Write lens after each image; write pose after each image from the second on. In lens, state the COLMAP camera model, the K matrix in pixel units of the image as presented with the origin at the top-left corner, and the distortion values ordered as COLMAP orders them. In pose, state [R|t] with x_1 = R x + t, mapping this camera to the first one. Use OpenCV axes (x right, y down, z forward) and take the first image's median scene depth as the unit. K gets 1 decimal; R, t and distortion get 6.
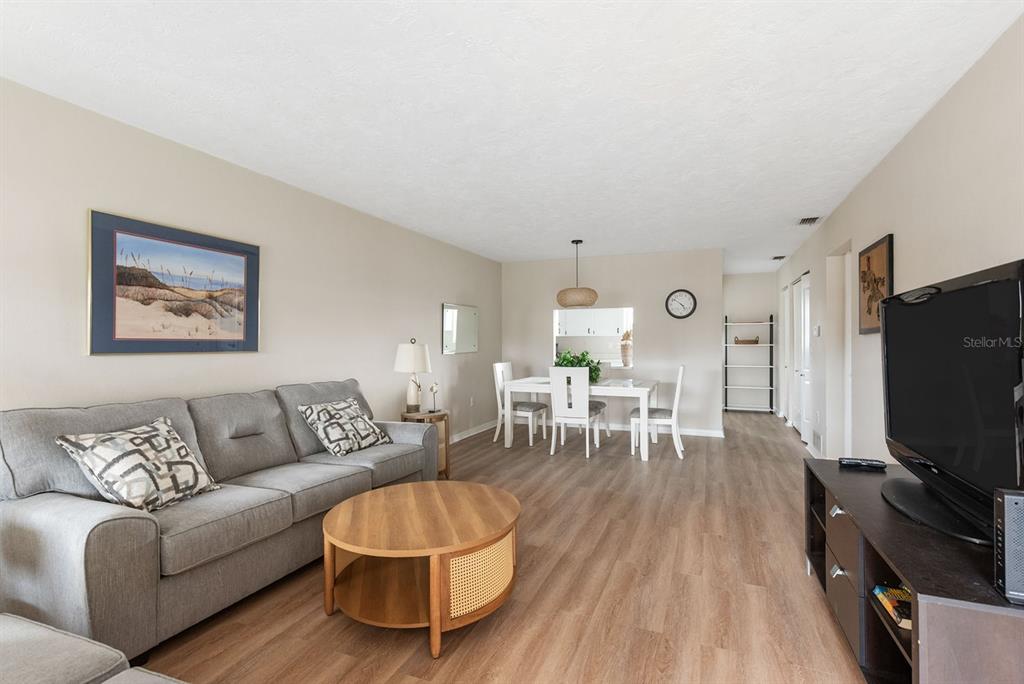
lens RADIAL K [[477.2, 0, 512.0], [0, 477.2, 342.0], [0, 0, 1]] dist [0.000805, 0.000021]
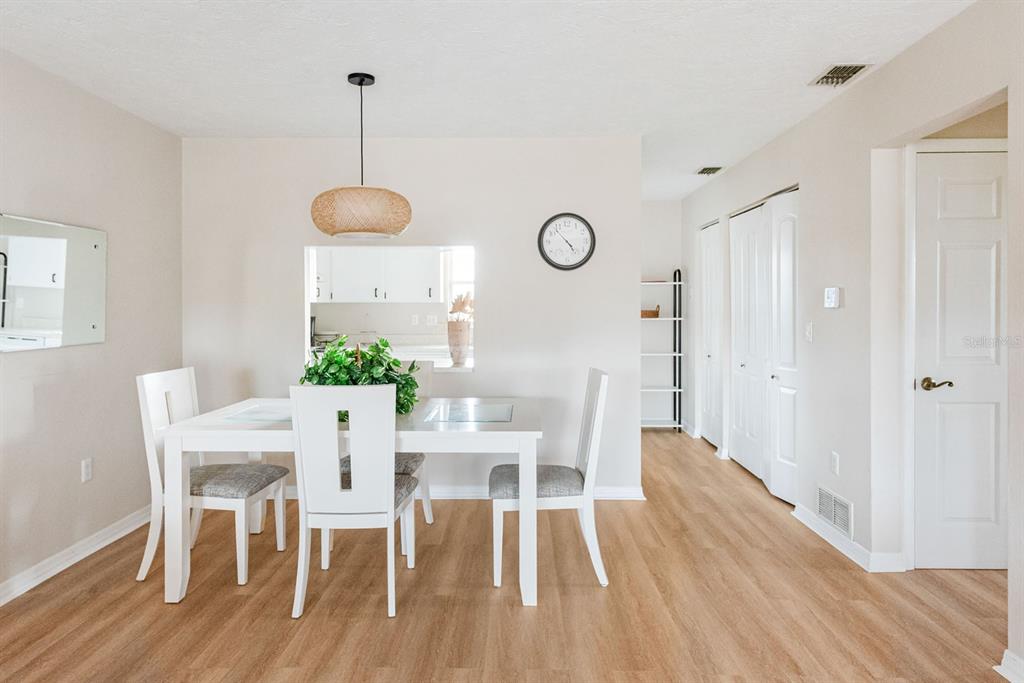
lens RADIAL K [[640.2, 0, 510.1], [0, 640.2, 314.6], [0, 0, 1]] dist [0.009413, -0.002969]
pose [[0.925017, -0.001300, 0.379924, 0.044866], [-0.002586, 0.999949, 0.009716, -0.009520], [-0.379917, -0.009970, 0.924967, 0.446665]]
